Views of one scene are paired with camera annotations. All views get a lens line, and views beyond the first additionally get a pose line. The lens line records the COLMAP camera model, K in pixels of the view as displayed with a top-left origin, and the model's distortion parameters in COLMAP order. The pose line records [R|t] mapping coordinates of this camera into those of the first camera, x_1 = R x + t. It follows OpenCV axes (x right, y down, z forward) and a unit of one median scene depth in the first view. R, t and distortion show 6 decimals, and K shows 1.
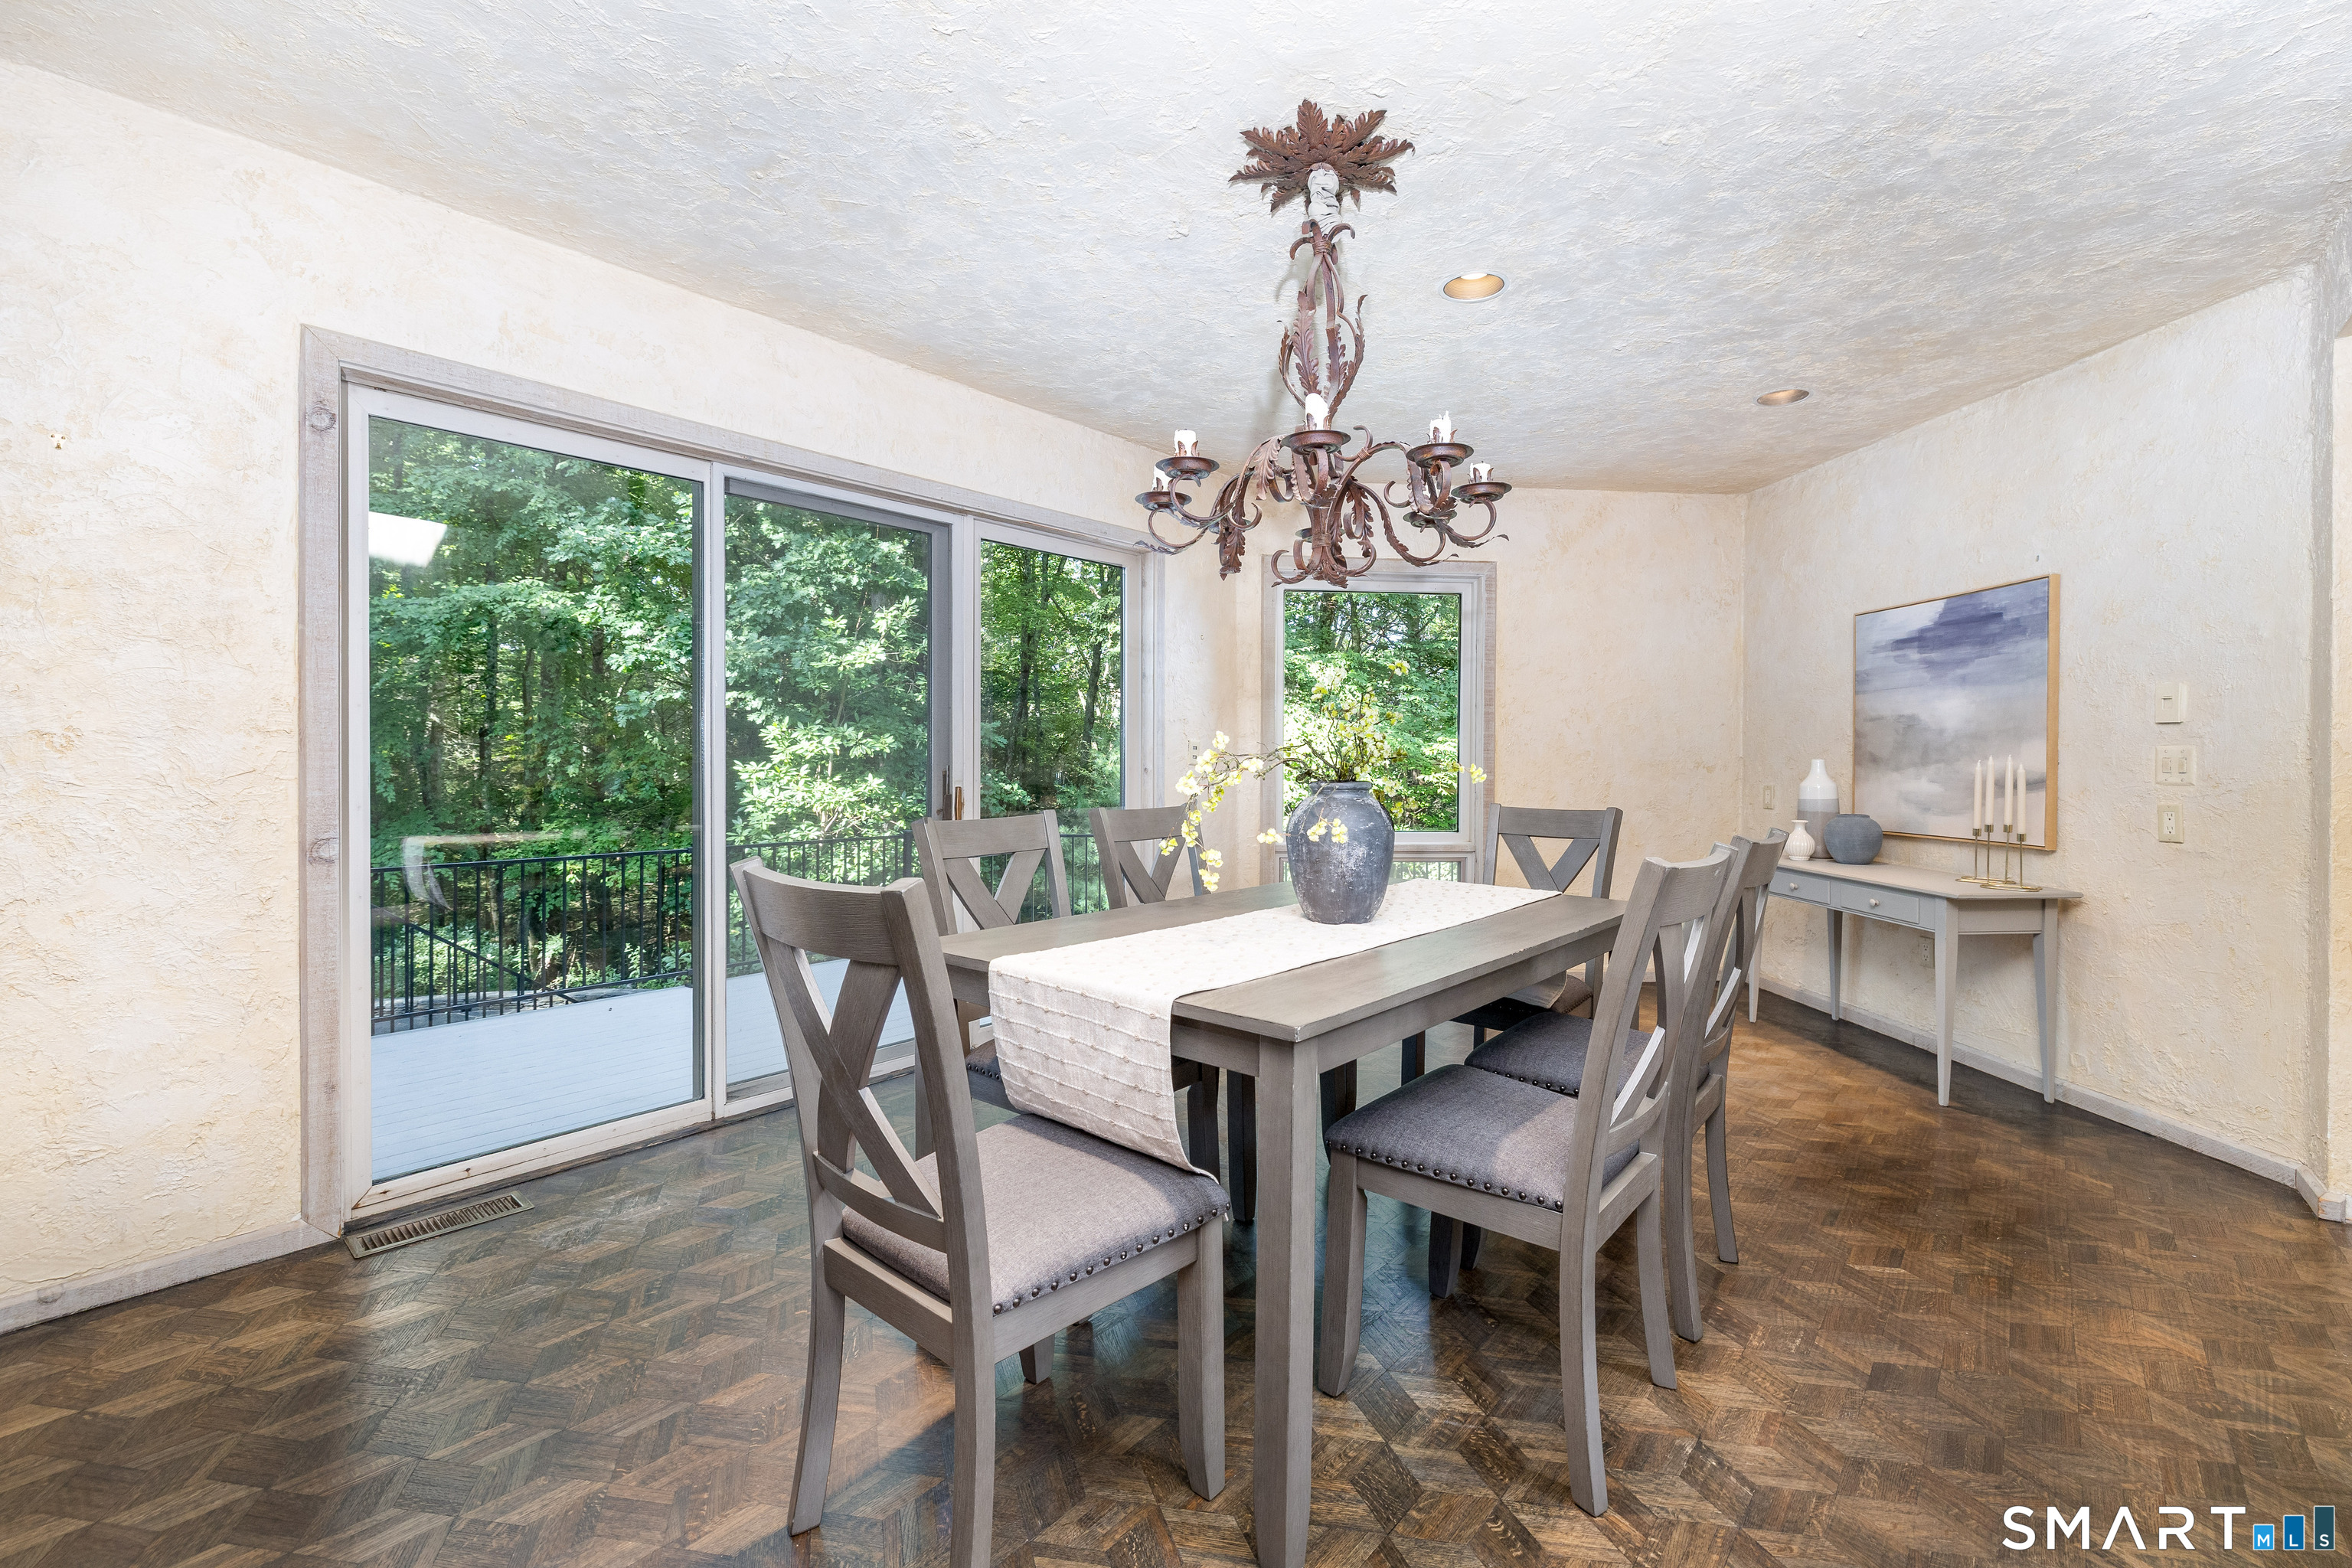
lens RADIAL K [[1003.0, 0, 1214.9], [0, 1003.0, 766.5], [0, 0, 1]] dist [-0.001968, -0.000759]
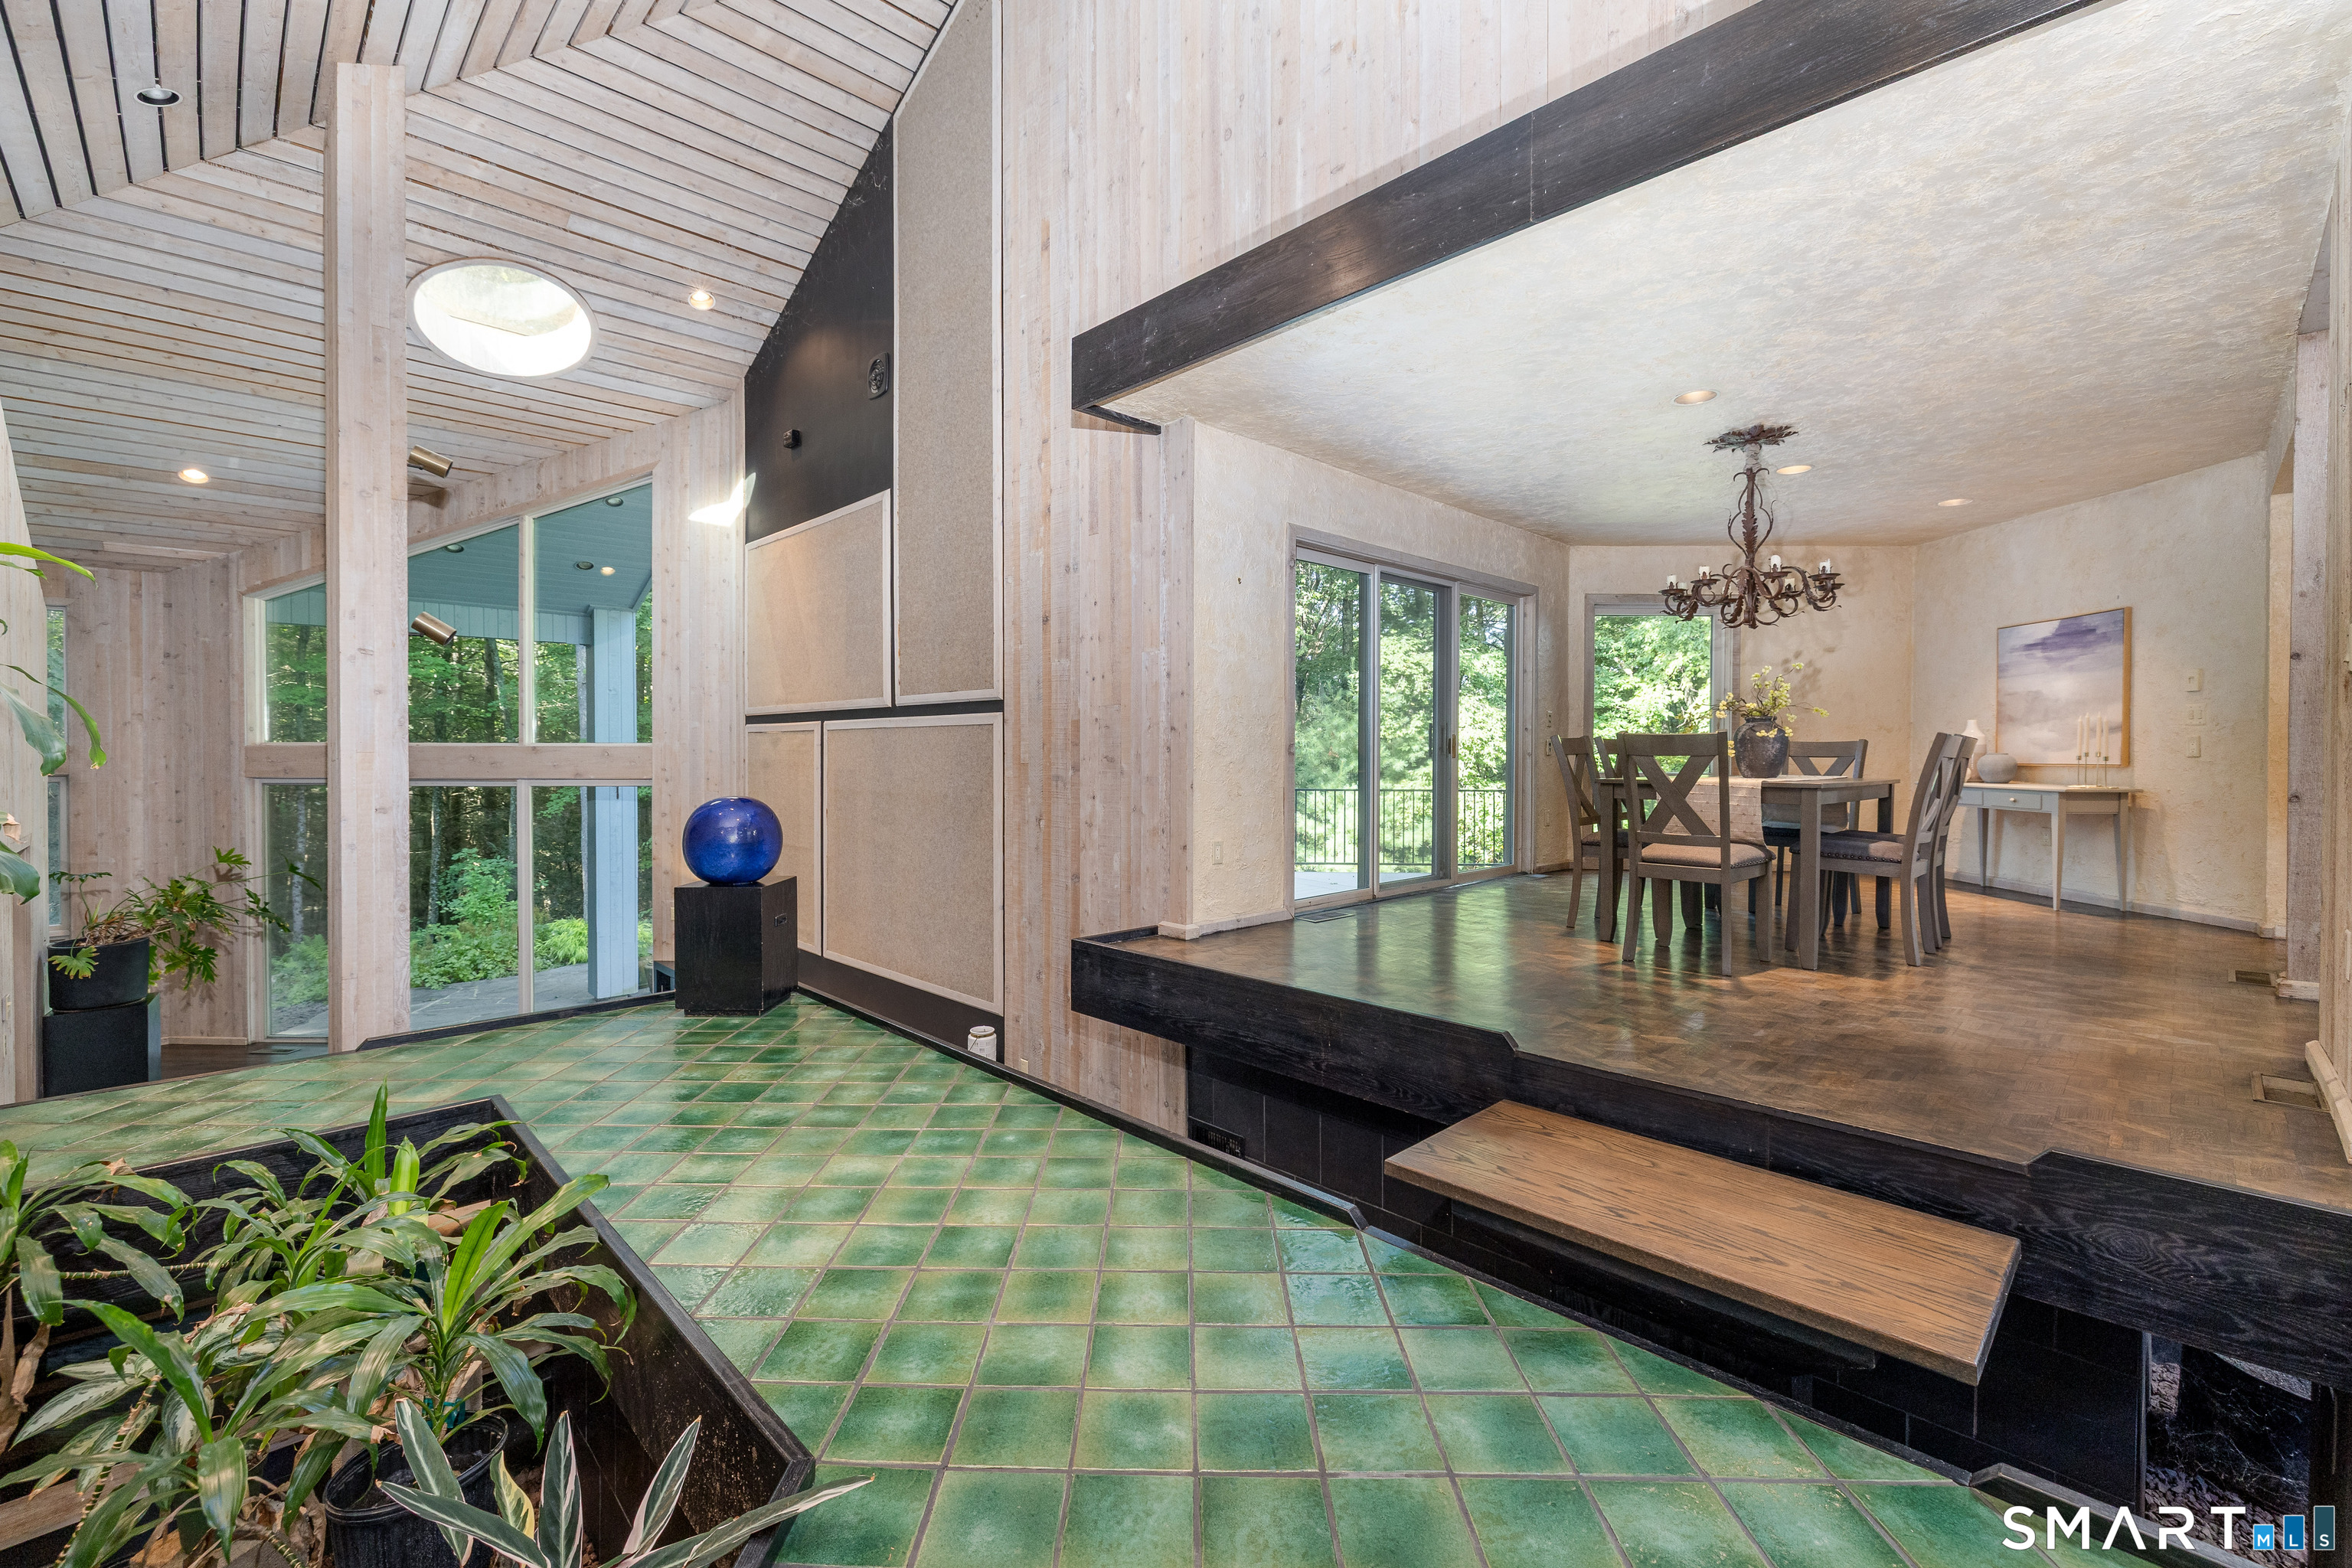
lens RADIAL K [[987.1, 0, 1174.5], [0, 987.1, 766.8], [0, 0, 1]] dist [-0.000611, -0.000160]
pose [[0.993951, 0.000668, -0.109821, -0.586688], [-0.000230, 0.999992, 0.004004, 0.074935], [0.109823, -0.003954, 0.993943, -0.841373]]
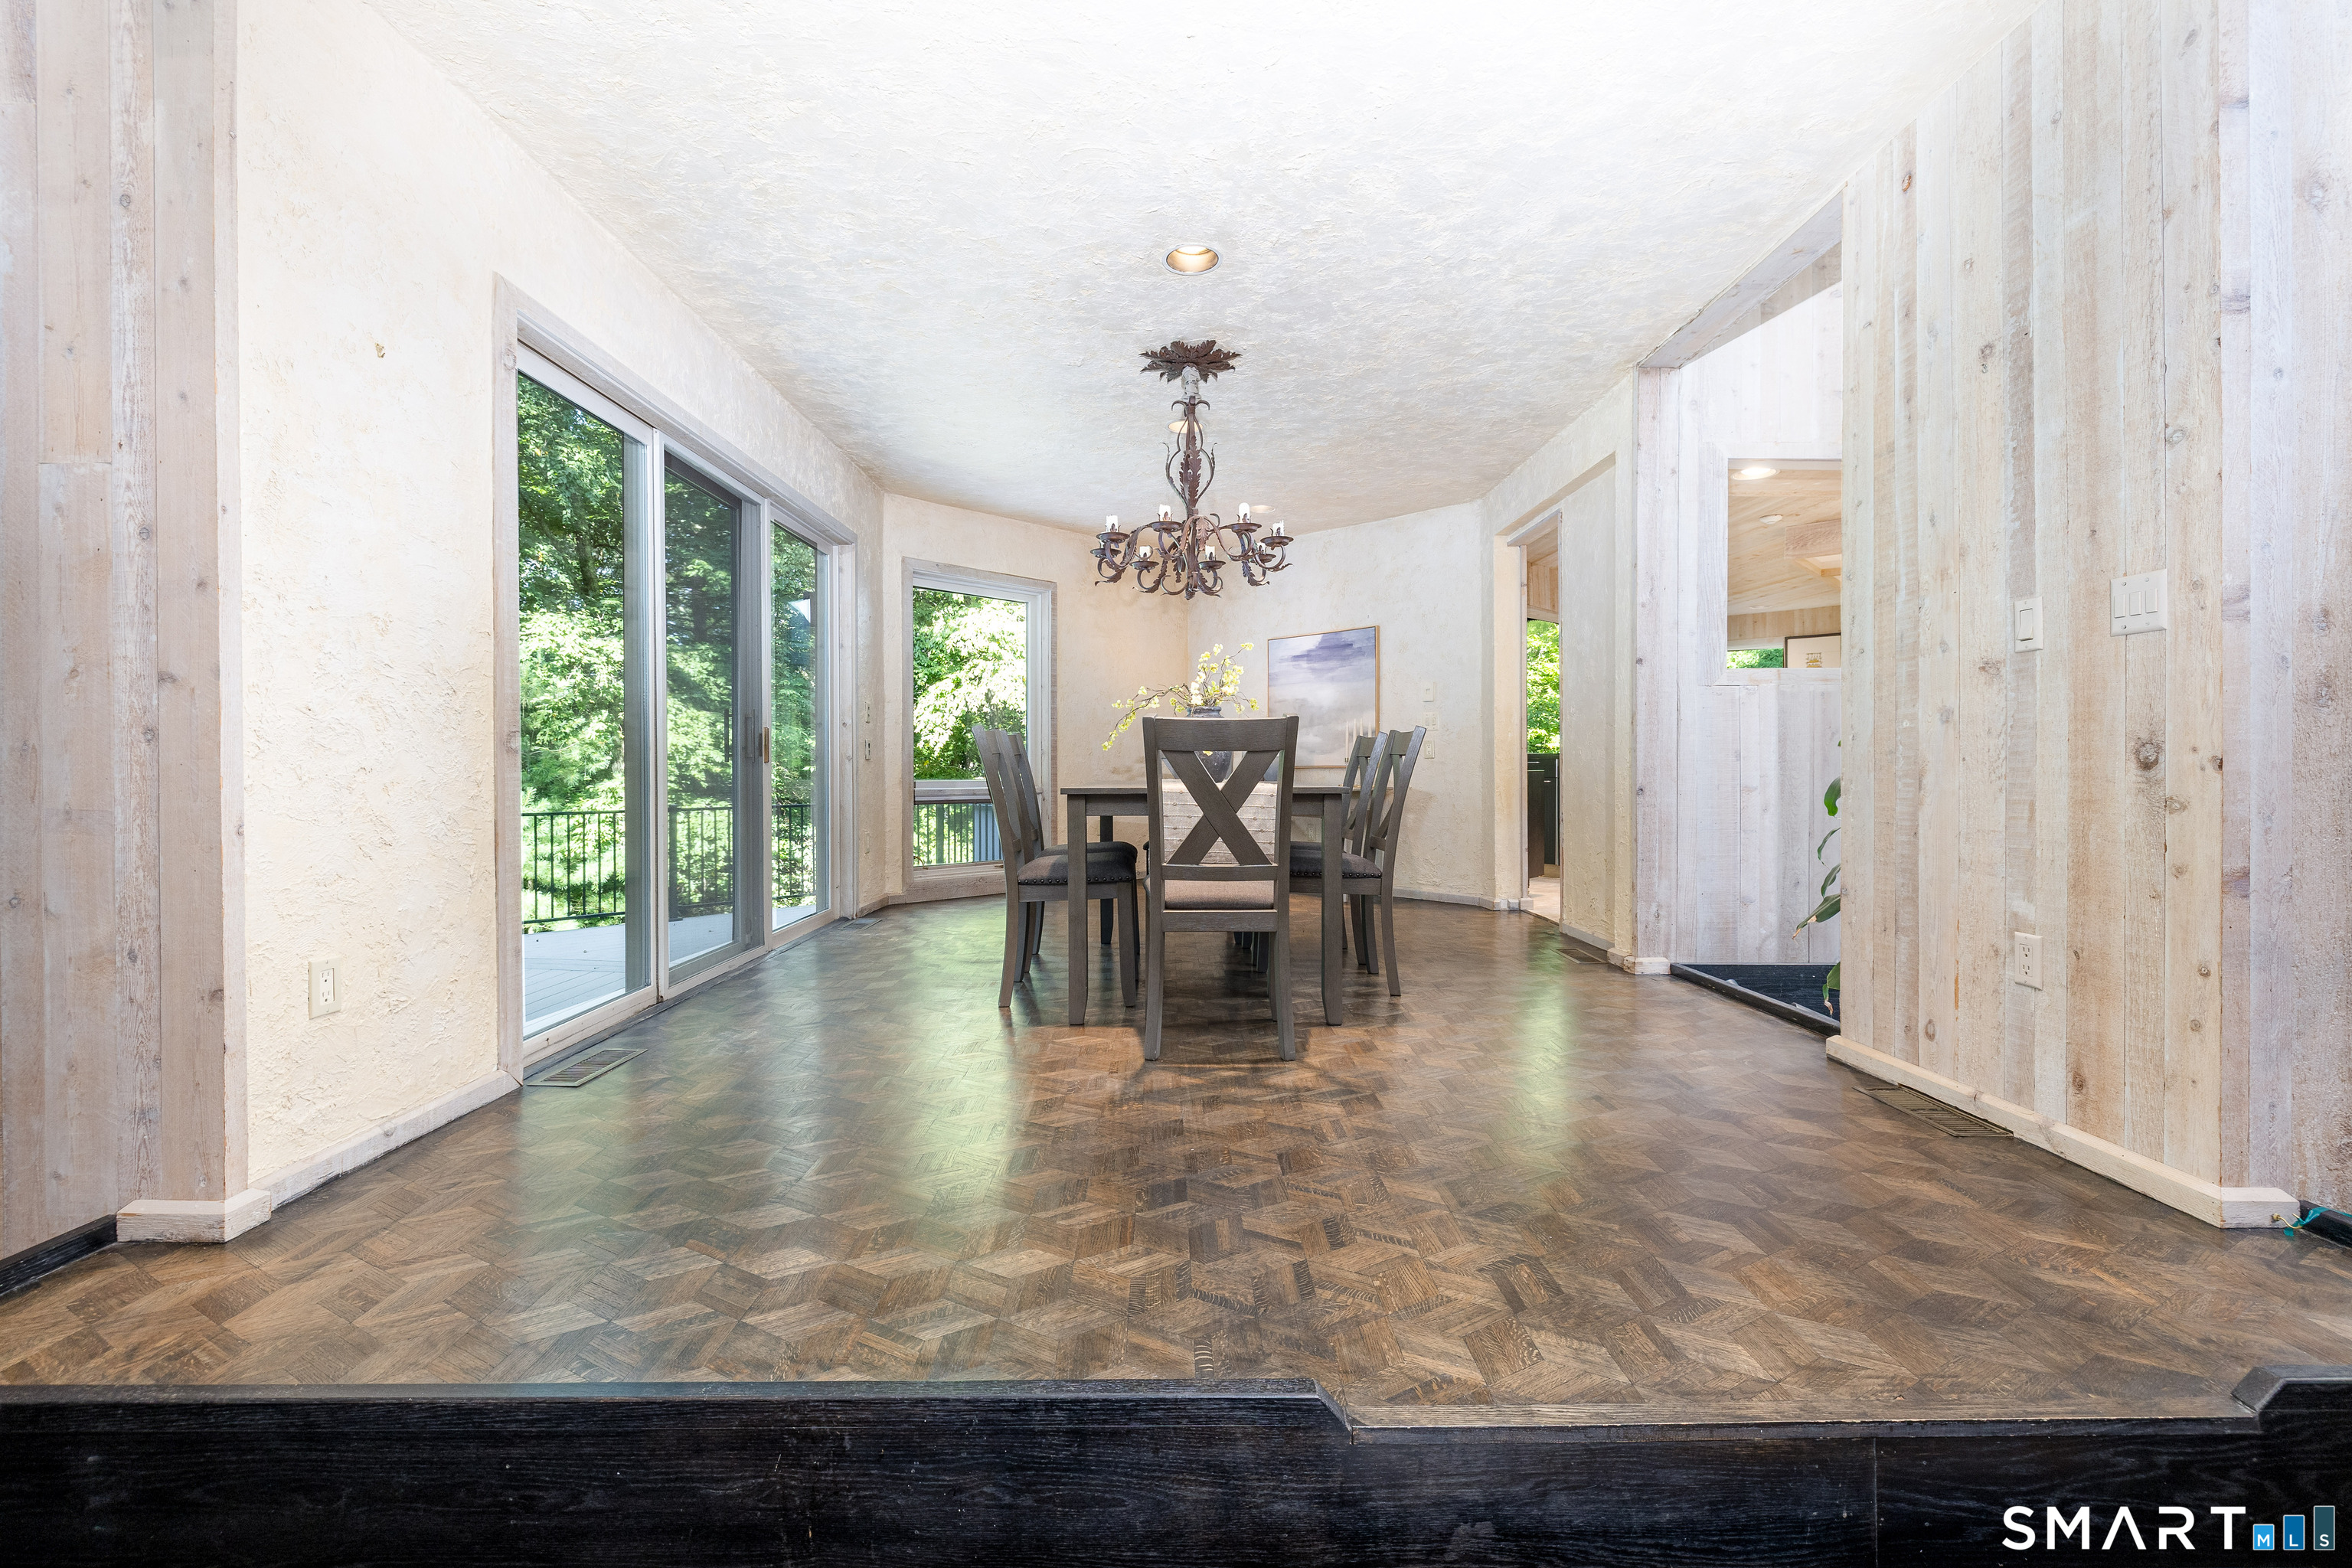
lens RADIAL K [[987.1, 0, 1179.8], [0, 987.1, 772.6], [0, 0, 1]] dist [-0.000611, -0.000160]
pose [[0.768428, -0.011297, 0.639836, -0.662238], [0.012541, 0.999918, 0.002593, 0.081128], [-0.639813, 0.006031, 0.768507, -0.218382]]
